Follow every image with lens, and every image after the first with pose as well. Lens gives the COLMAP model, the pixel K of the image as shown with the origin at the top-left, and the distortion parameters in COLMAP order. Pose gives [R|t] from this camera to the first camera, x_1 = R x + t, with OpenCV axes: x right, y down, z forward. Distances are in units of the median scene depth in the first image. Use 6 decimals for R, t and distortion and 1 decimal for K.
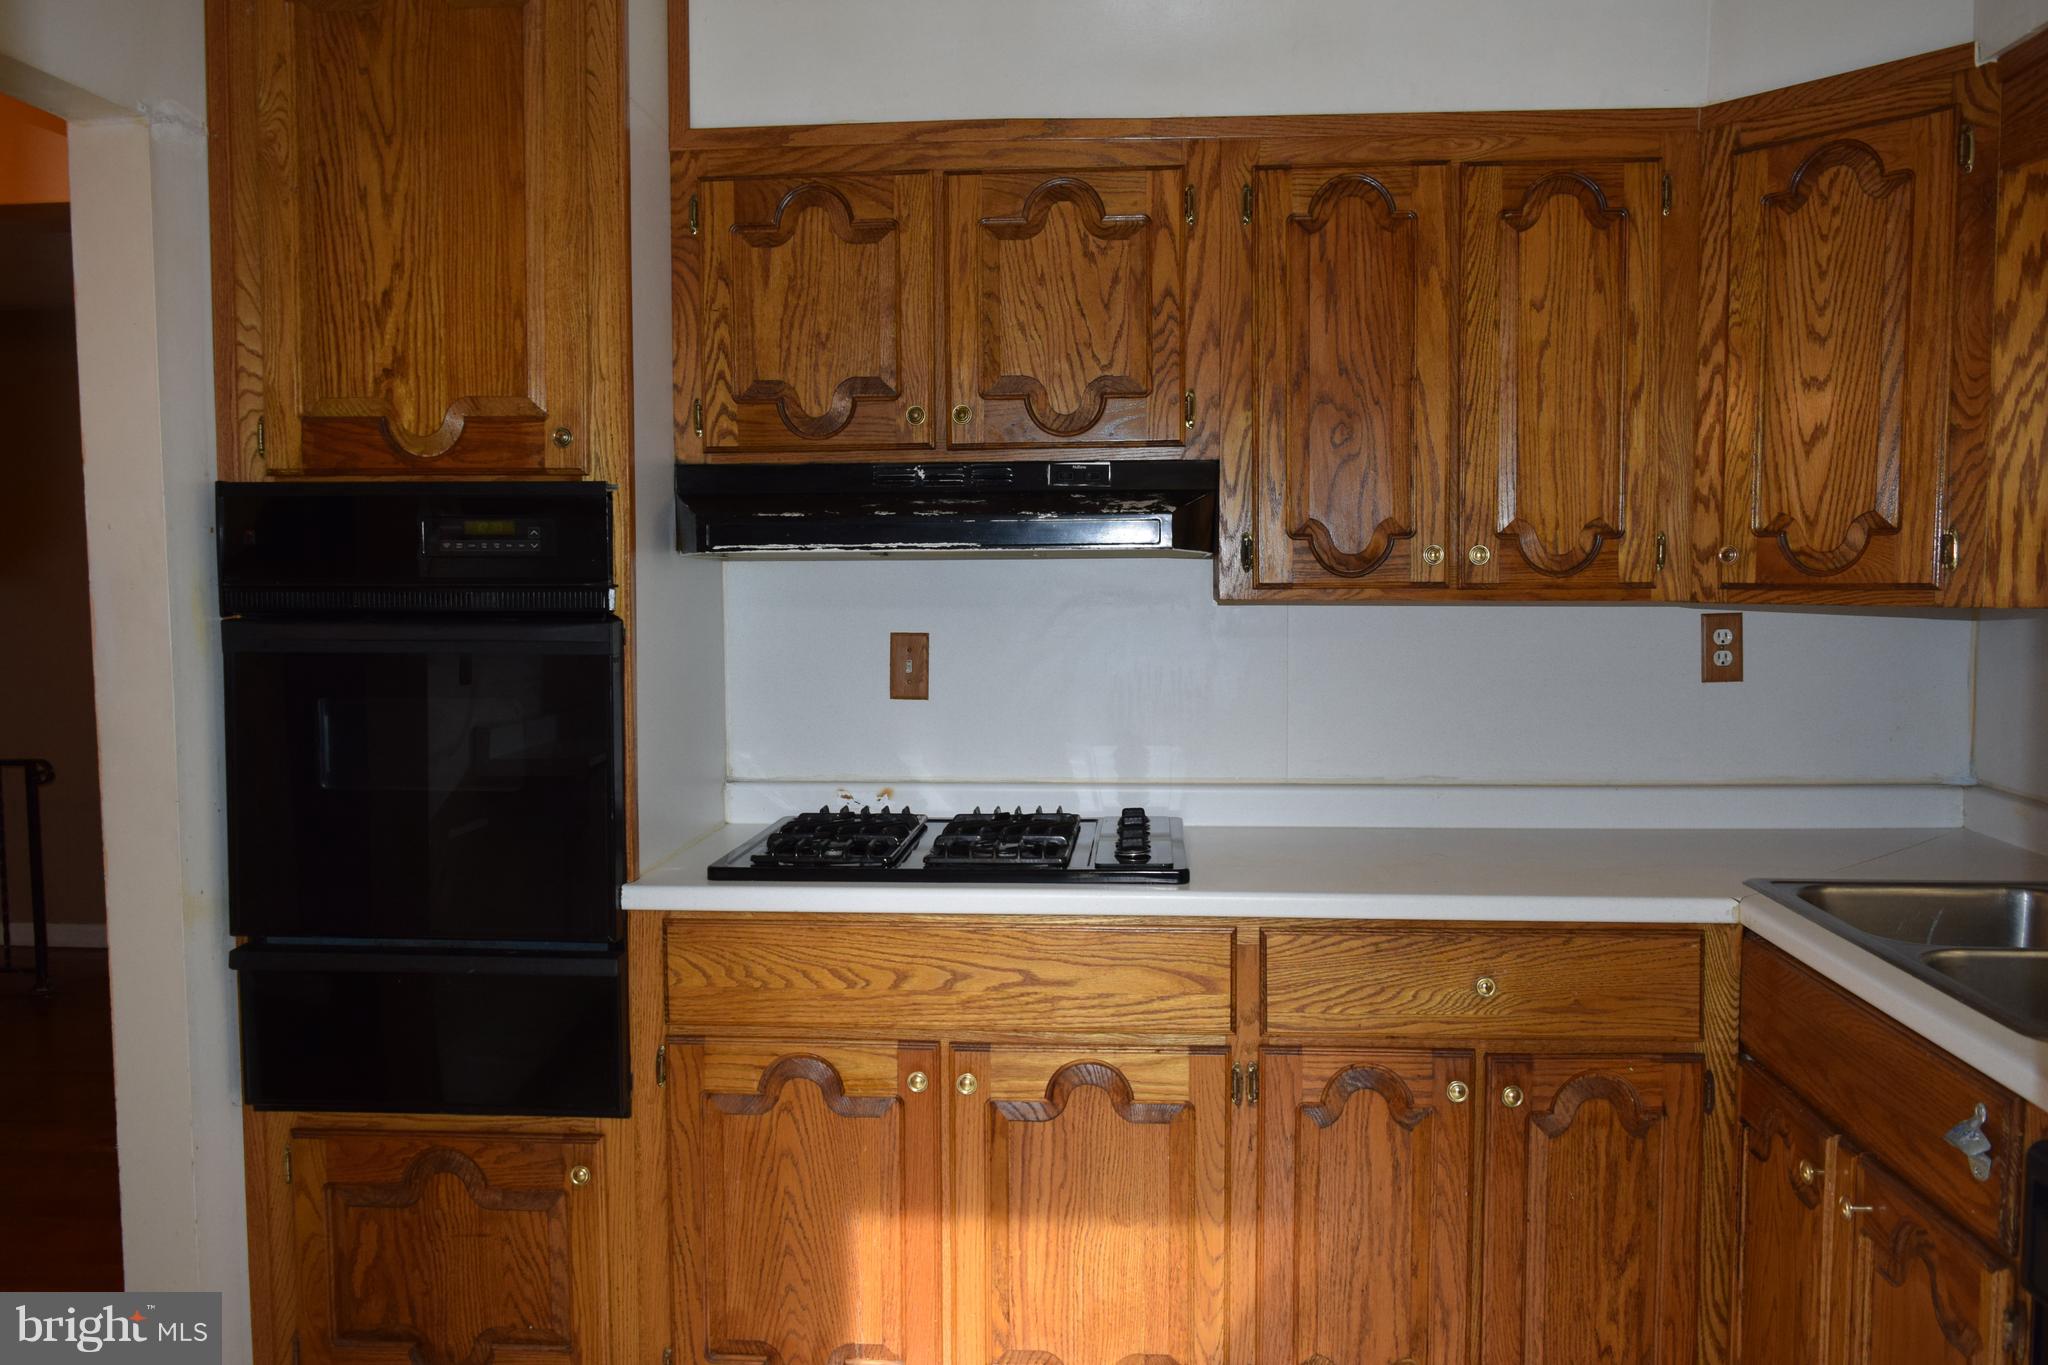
lens RADIAL K [[1582.8, 0, 1015.8], [0, 1582.8, 683.4], [0, 0, 1]] dist [-0.020588, 0.008524]
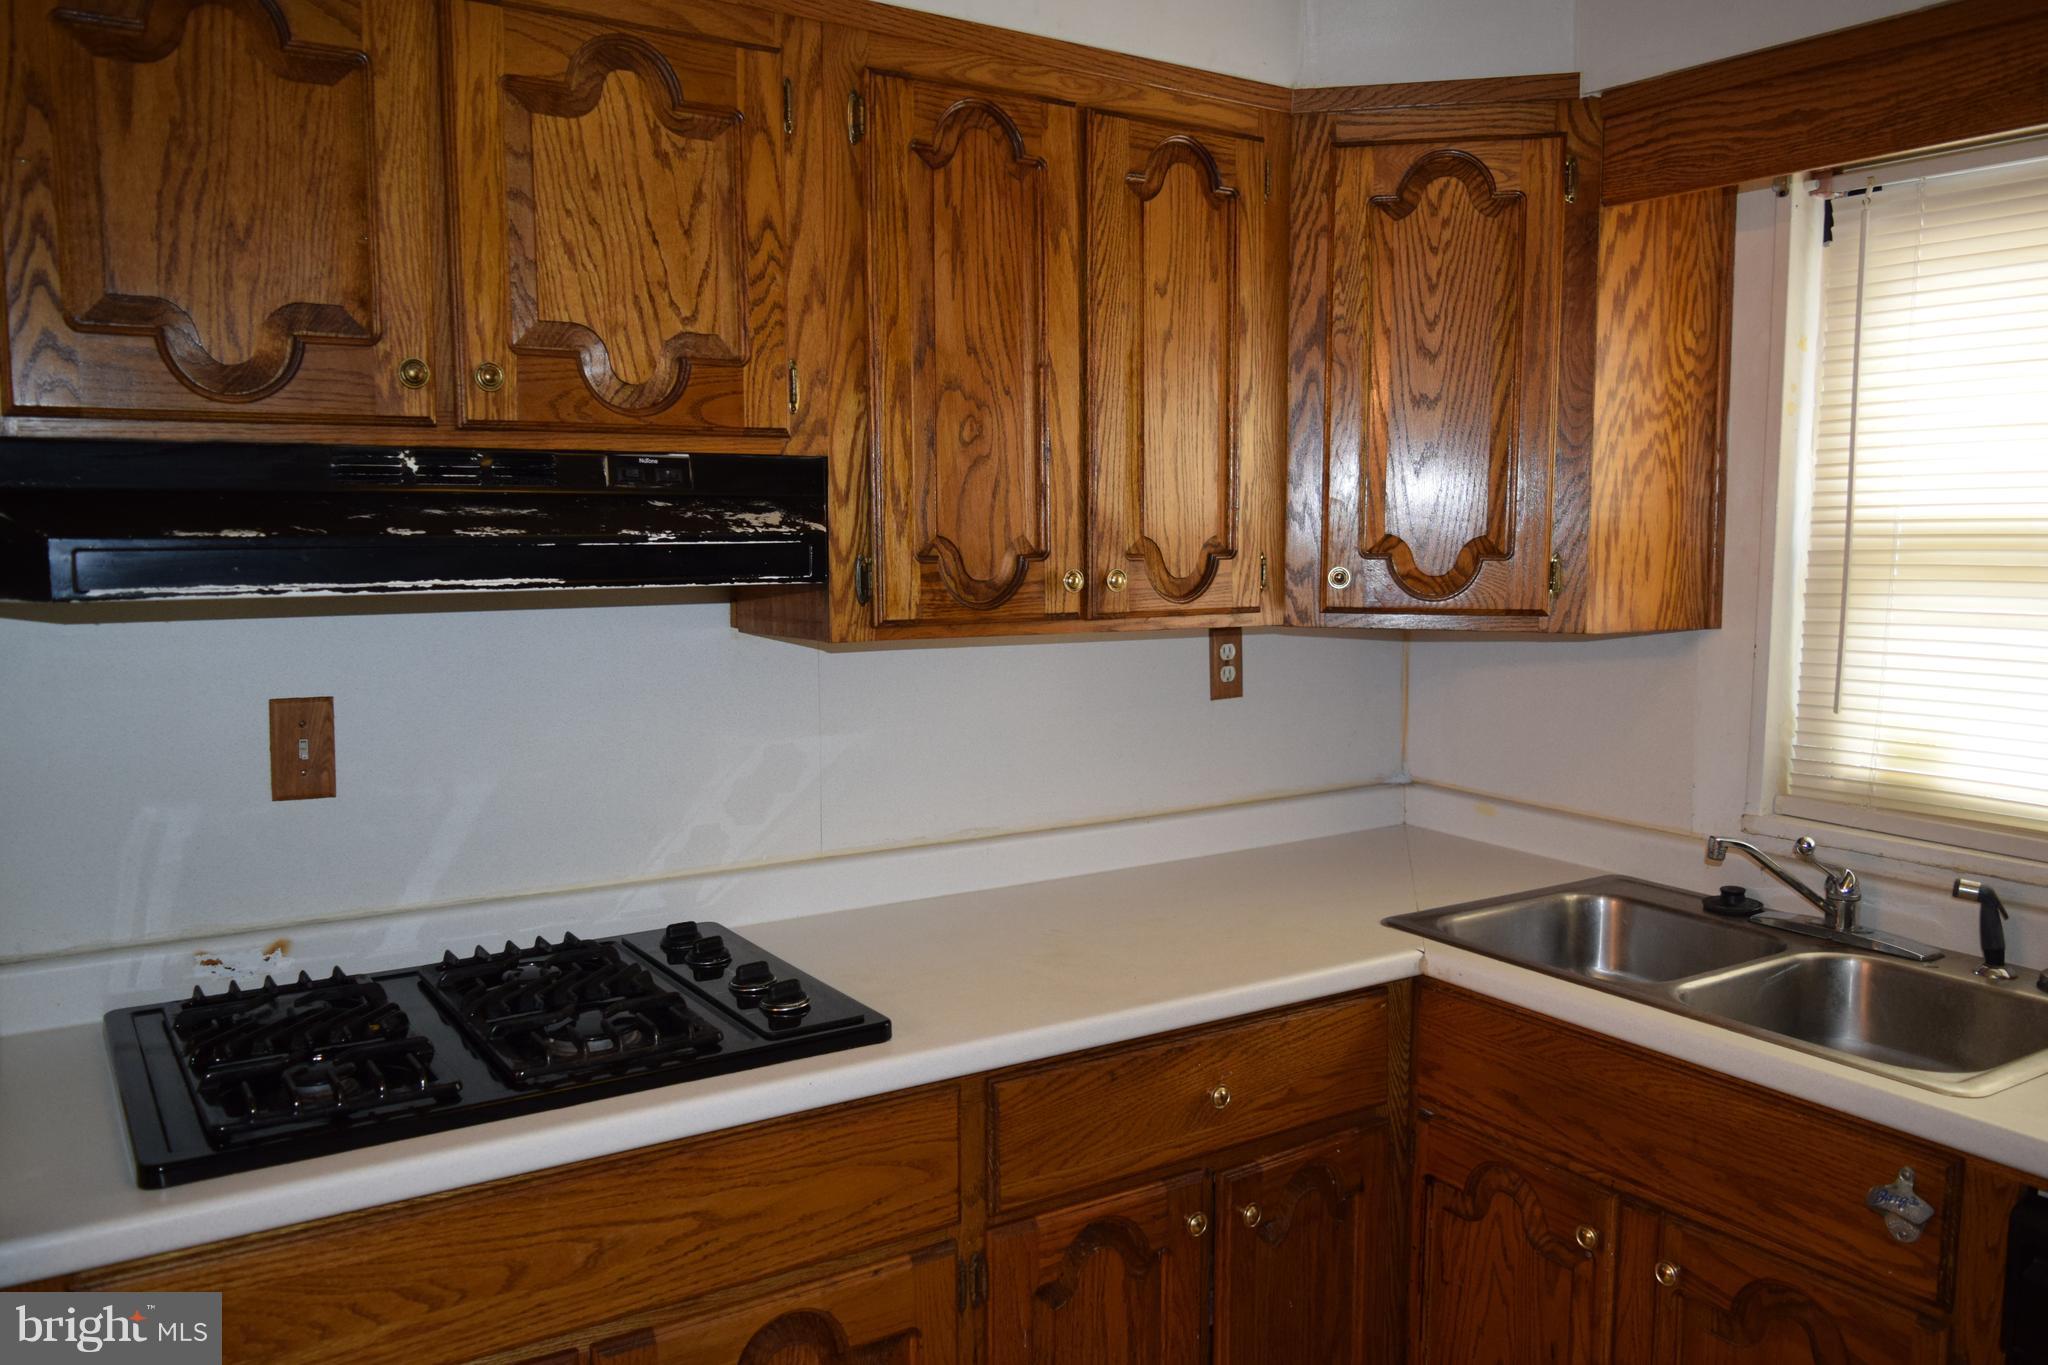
lens RADIAL K [[1582.8, 0, 1018.2], [0, 1582.8, 684.9], [0, 0, 1]] dist [-0.020588, 0.008524]
pose [[0.790675, -0.057880, 0.609495, -0.272459], [0.036476, 0.998206, 0.047475, -0.068165], [-0.611149, -0.015305, 0.791367, 0.362736]]
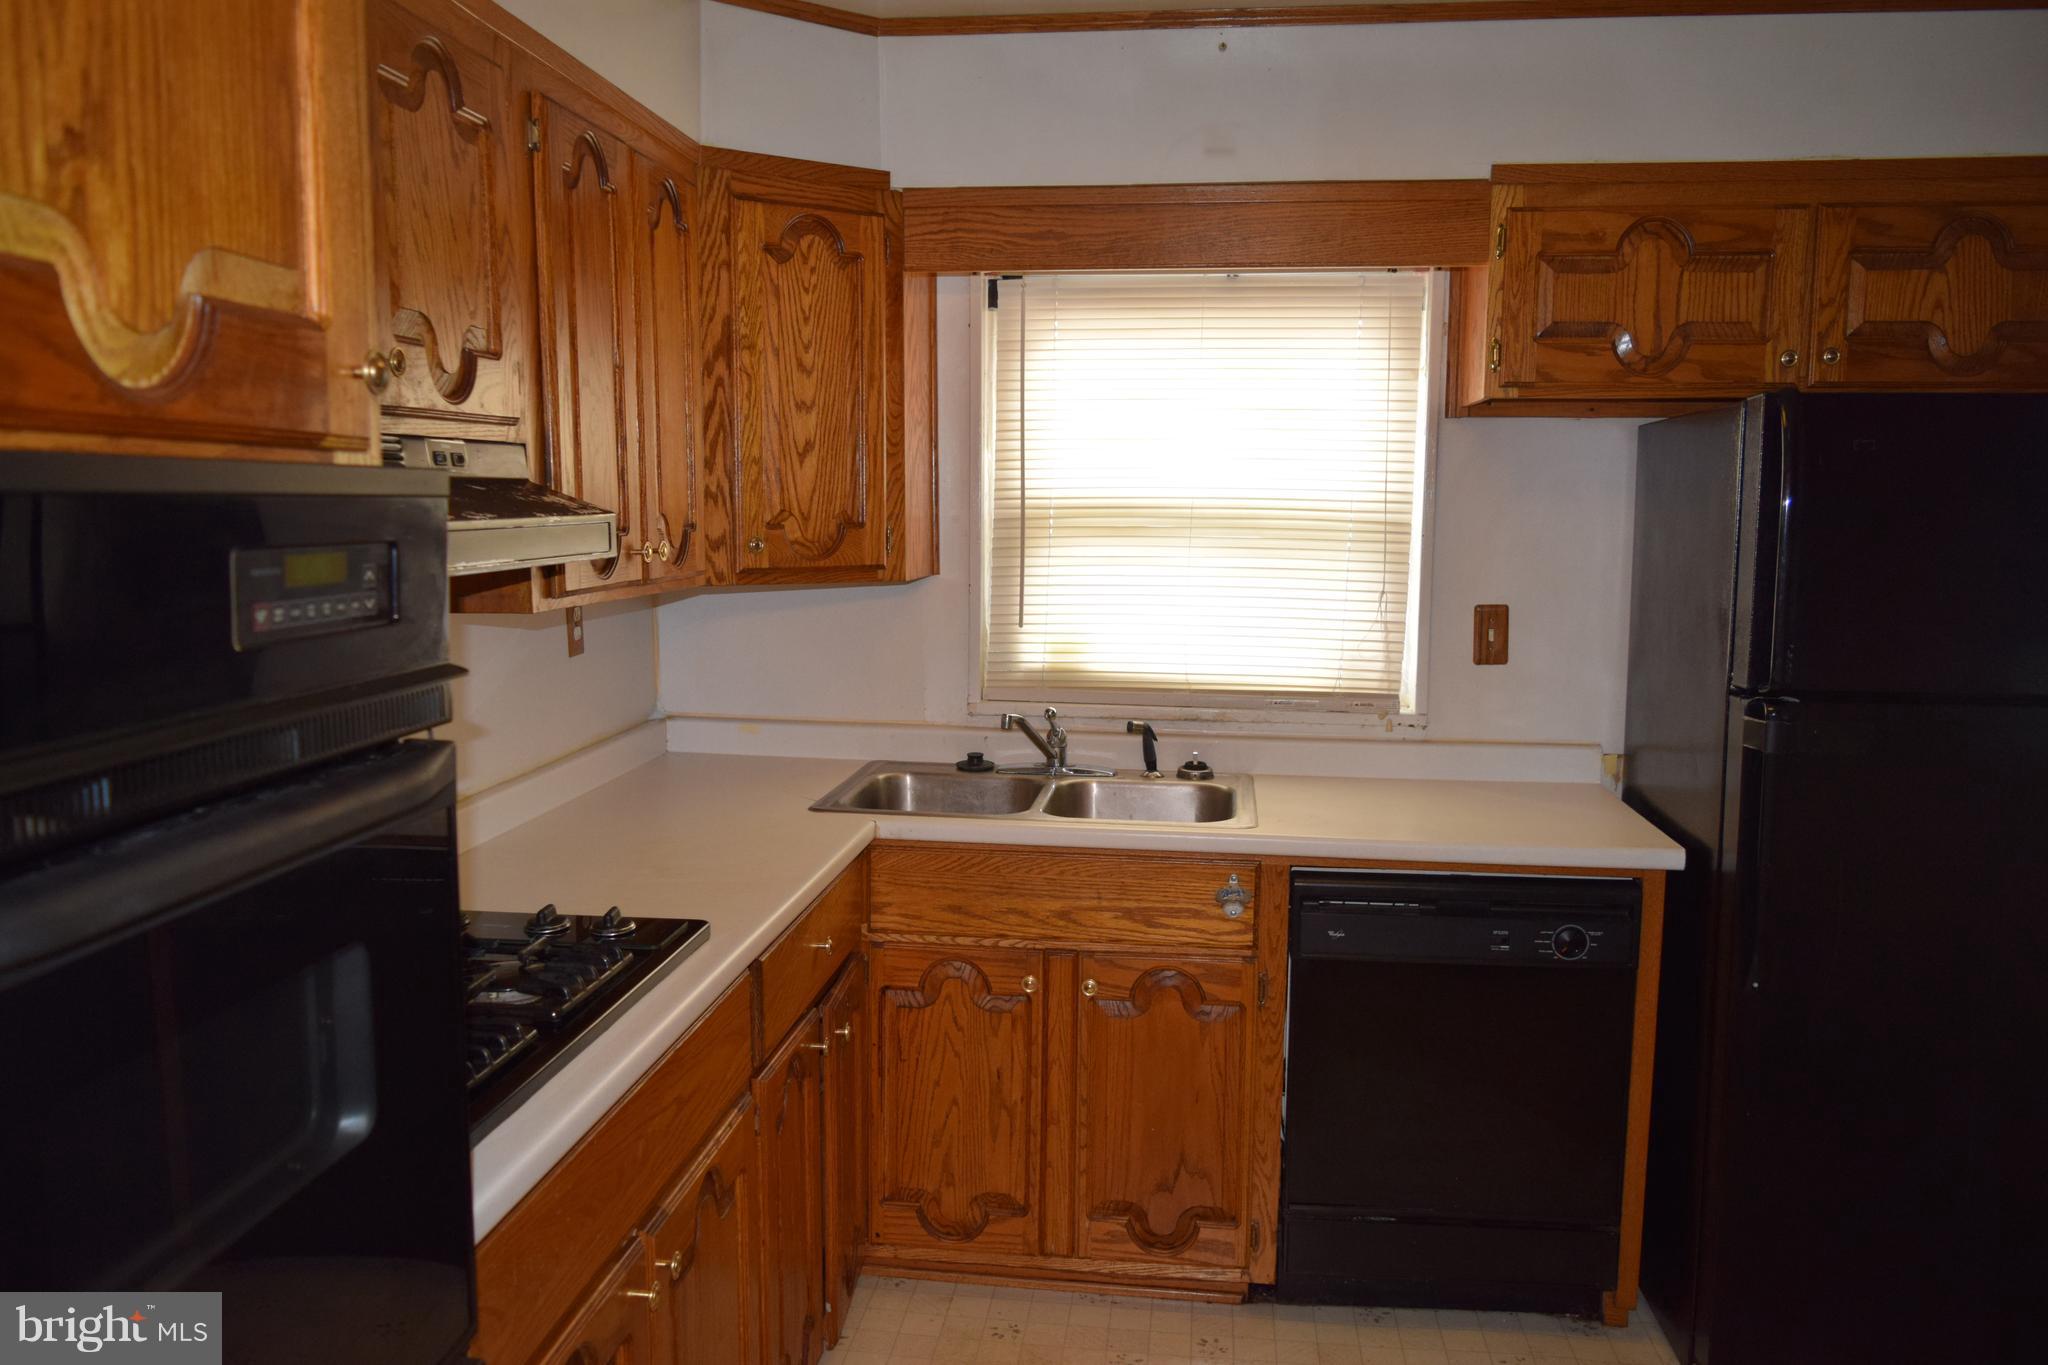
lens RADIAL K [[1582.8, 0, 1018.8], [0, 1582.8, 682.4], [0, 0, 1]] dist [-0.020588, 0.008524]
pose [[0.042195, -0.114495, 0.992527, -0.712172], [0.062752, 0.991754, 0.111738, -0.097254], [-0.997137, 0.057568, 0.049032, 0.737895]]
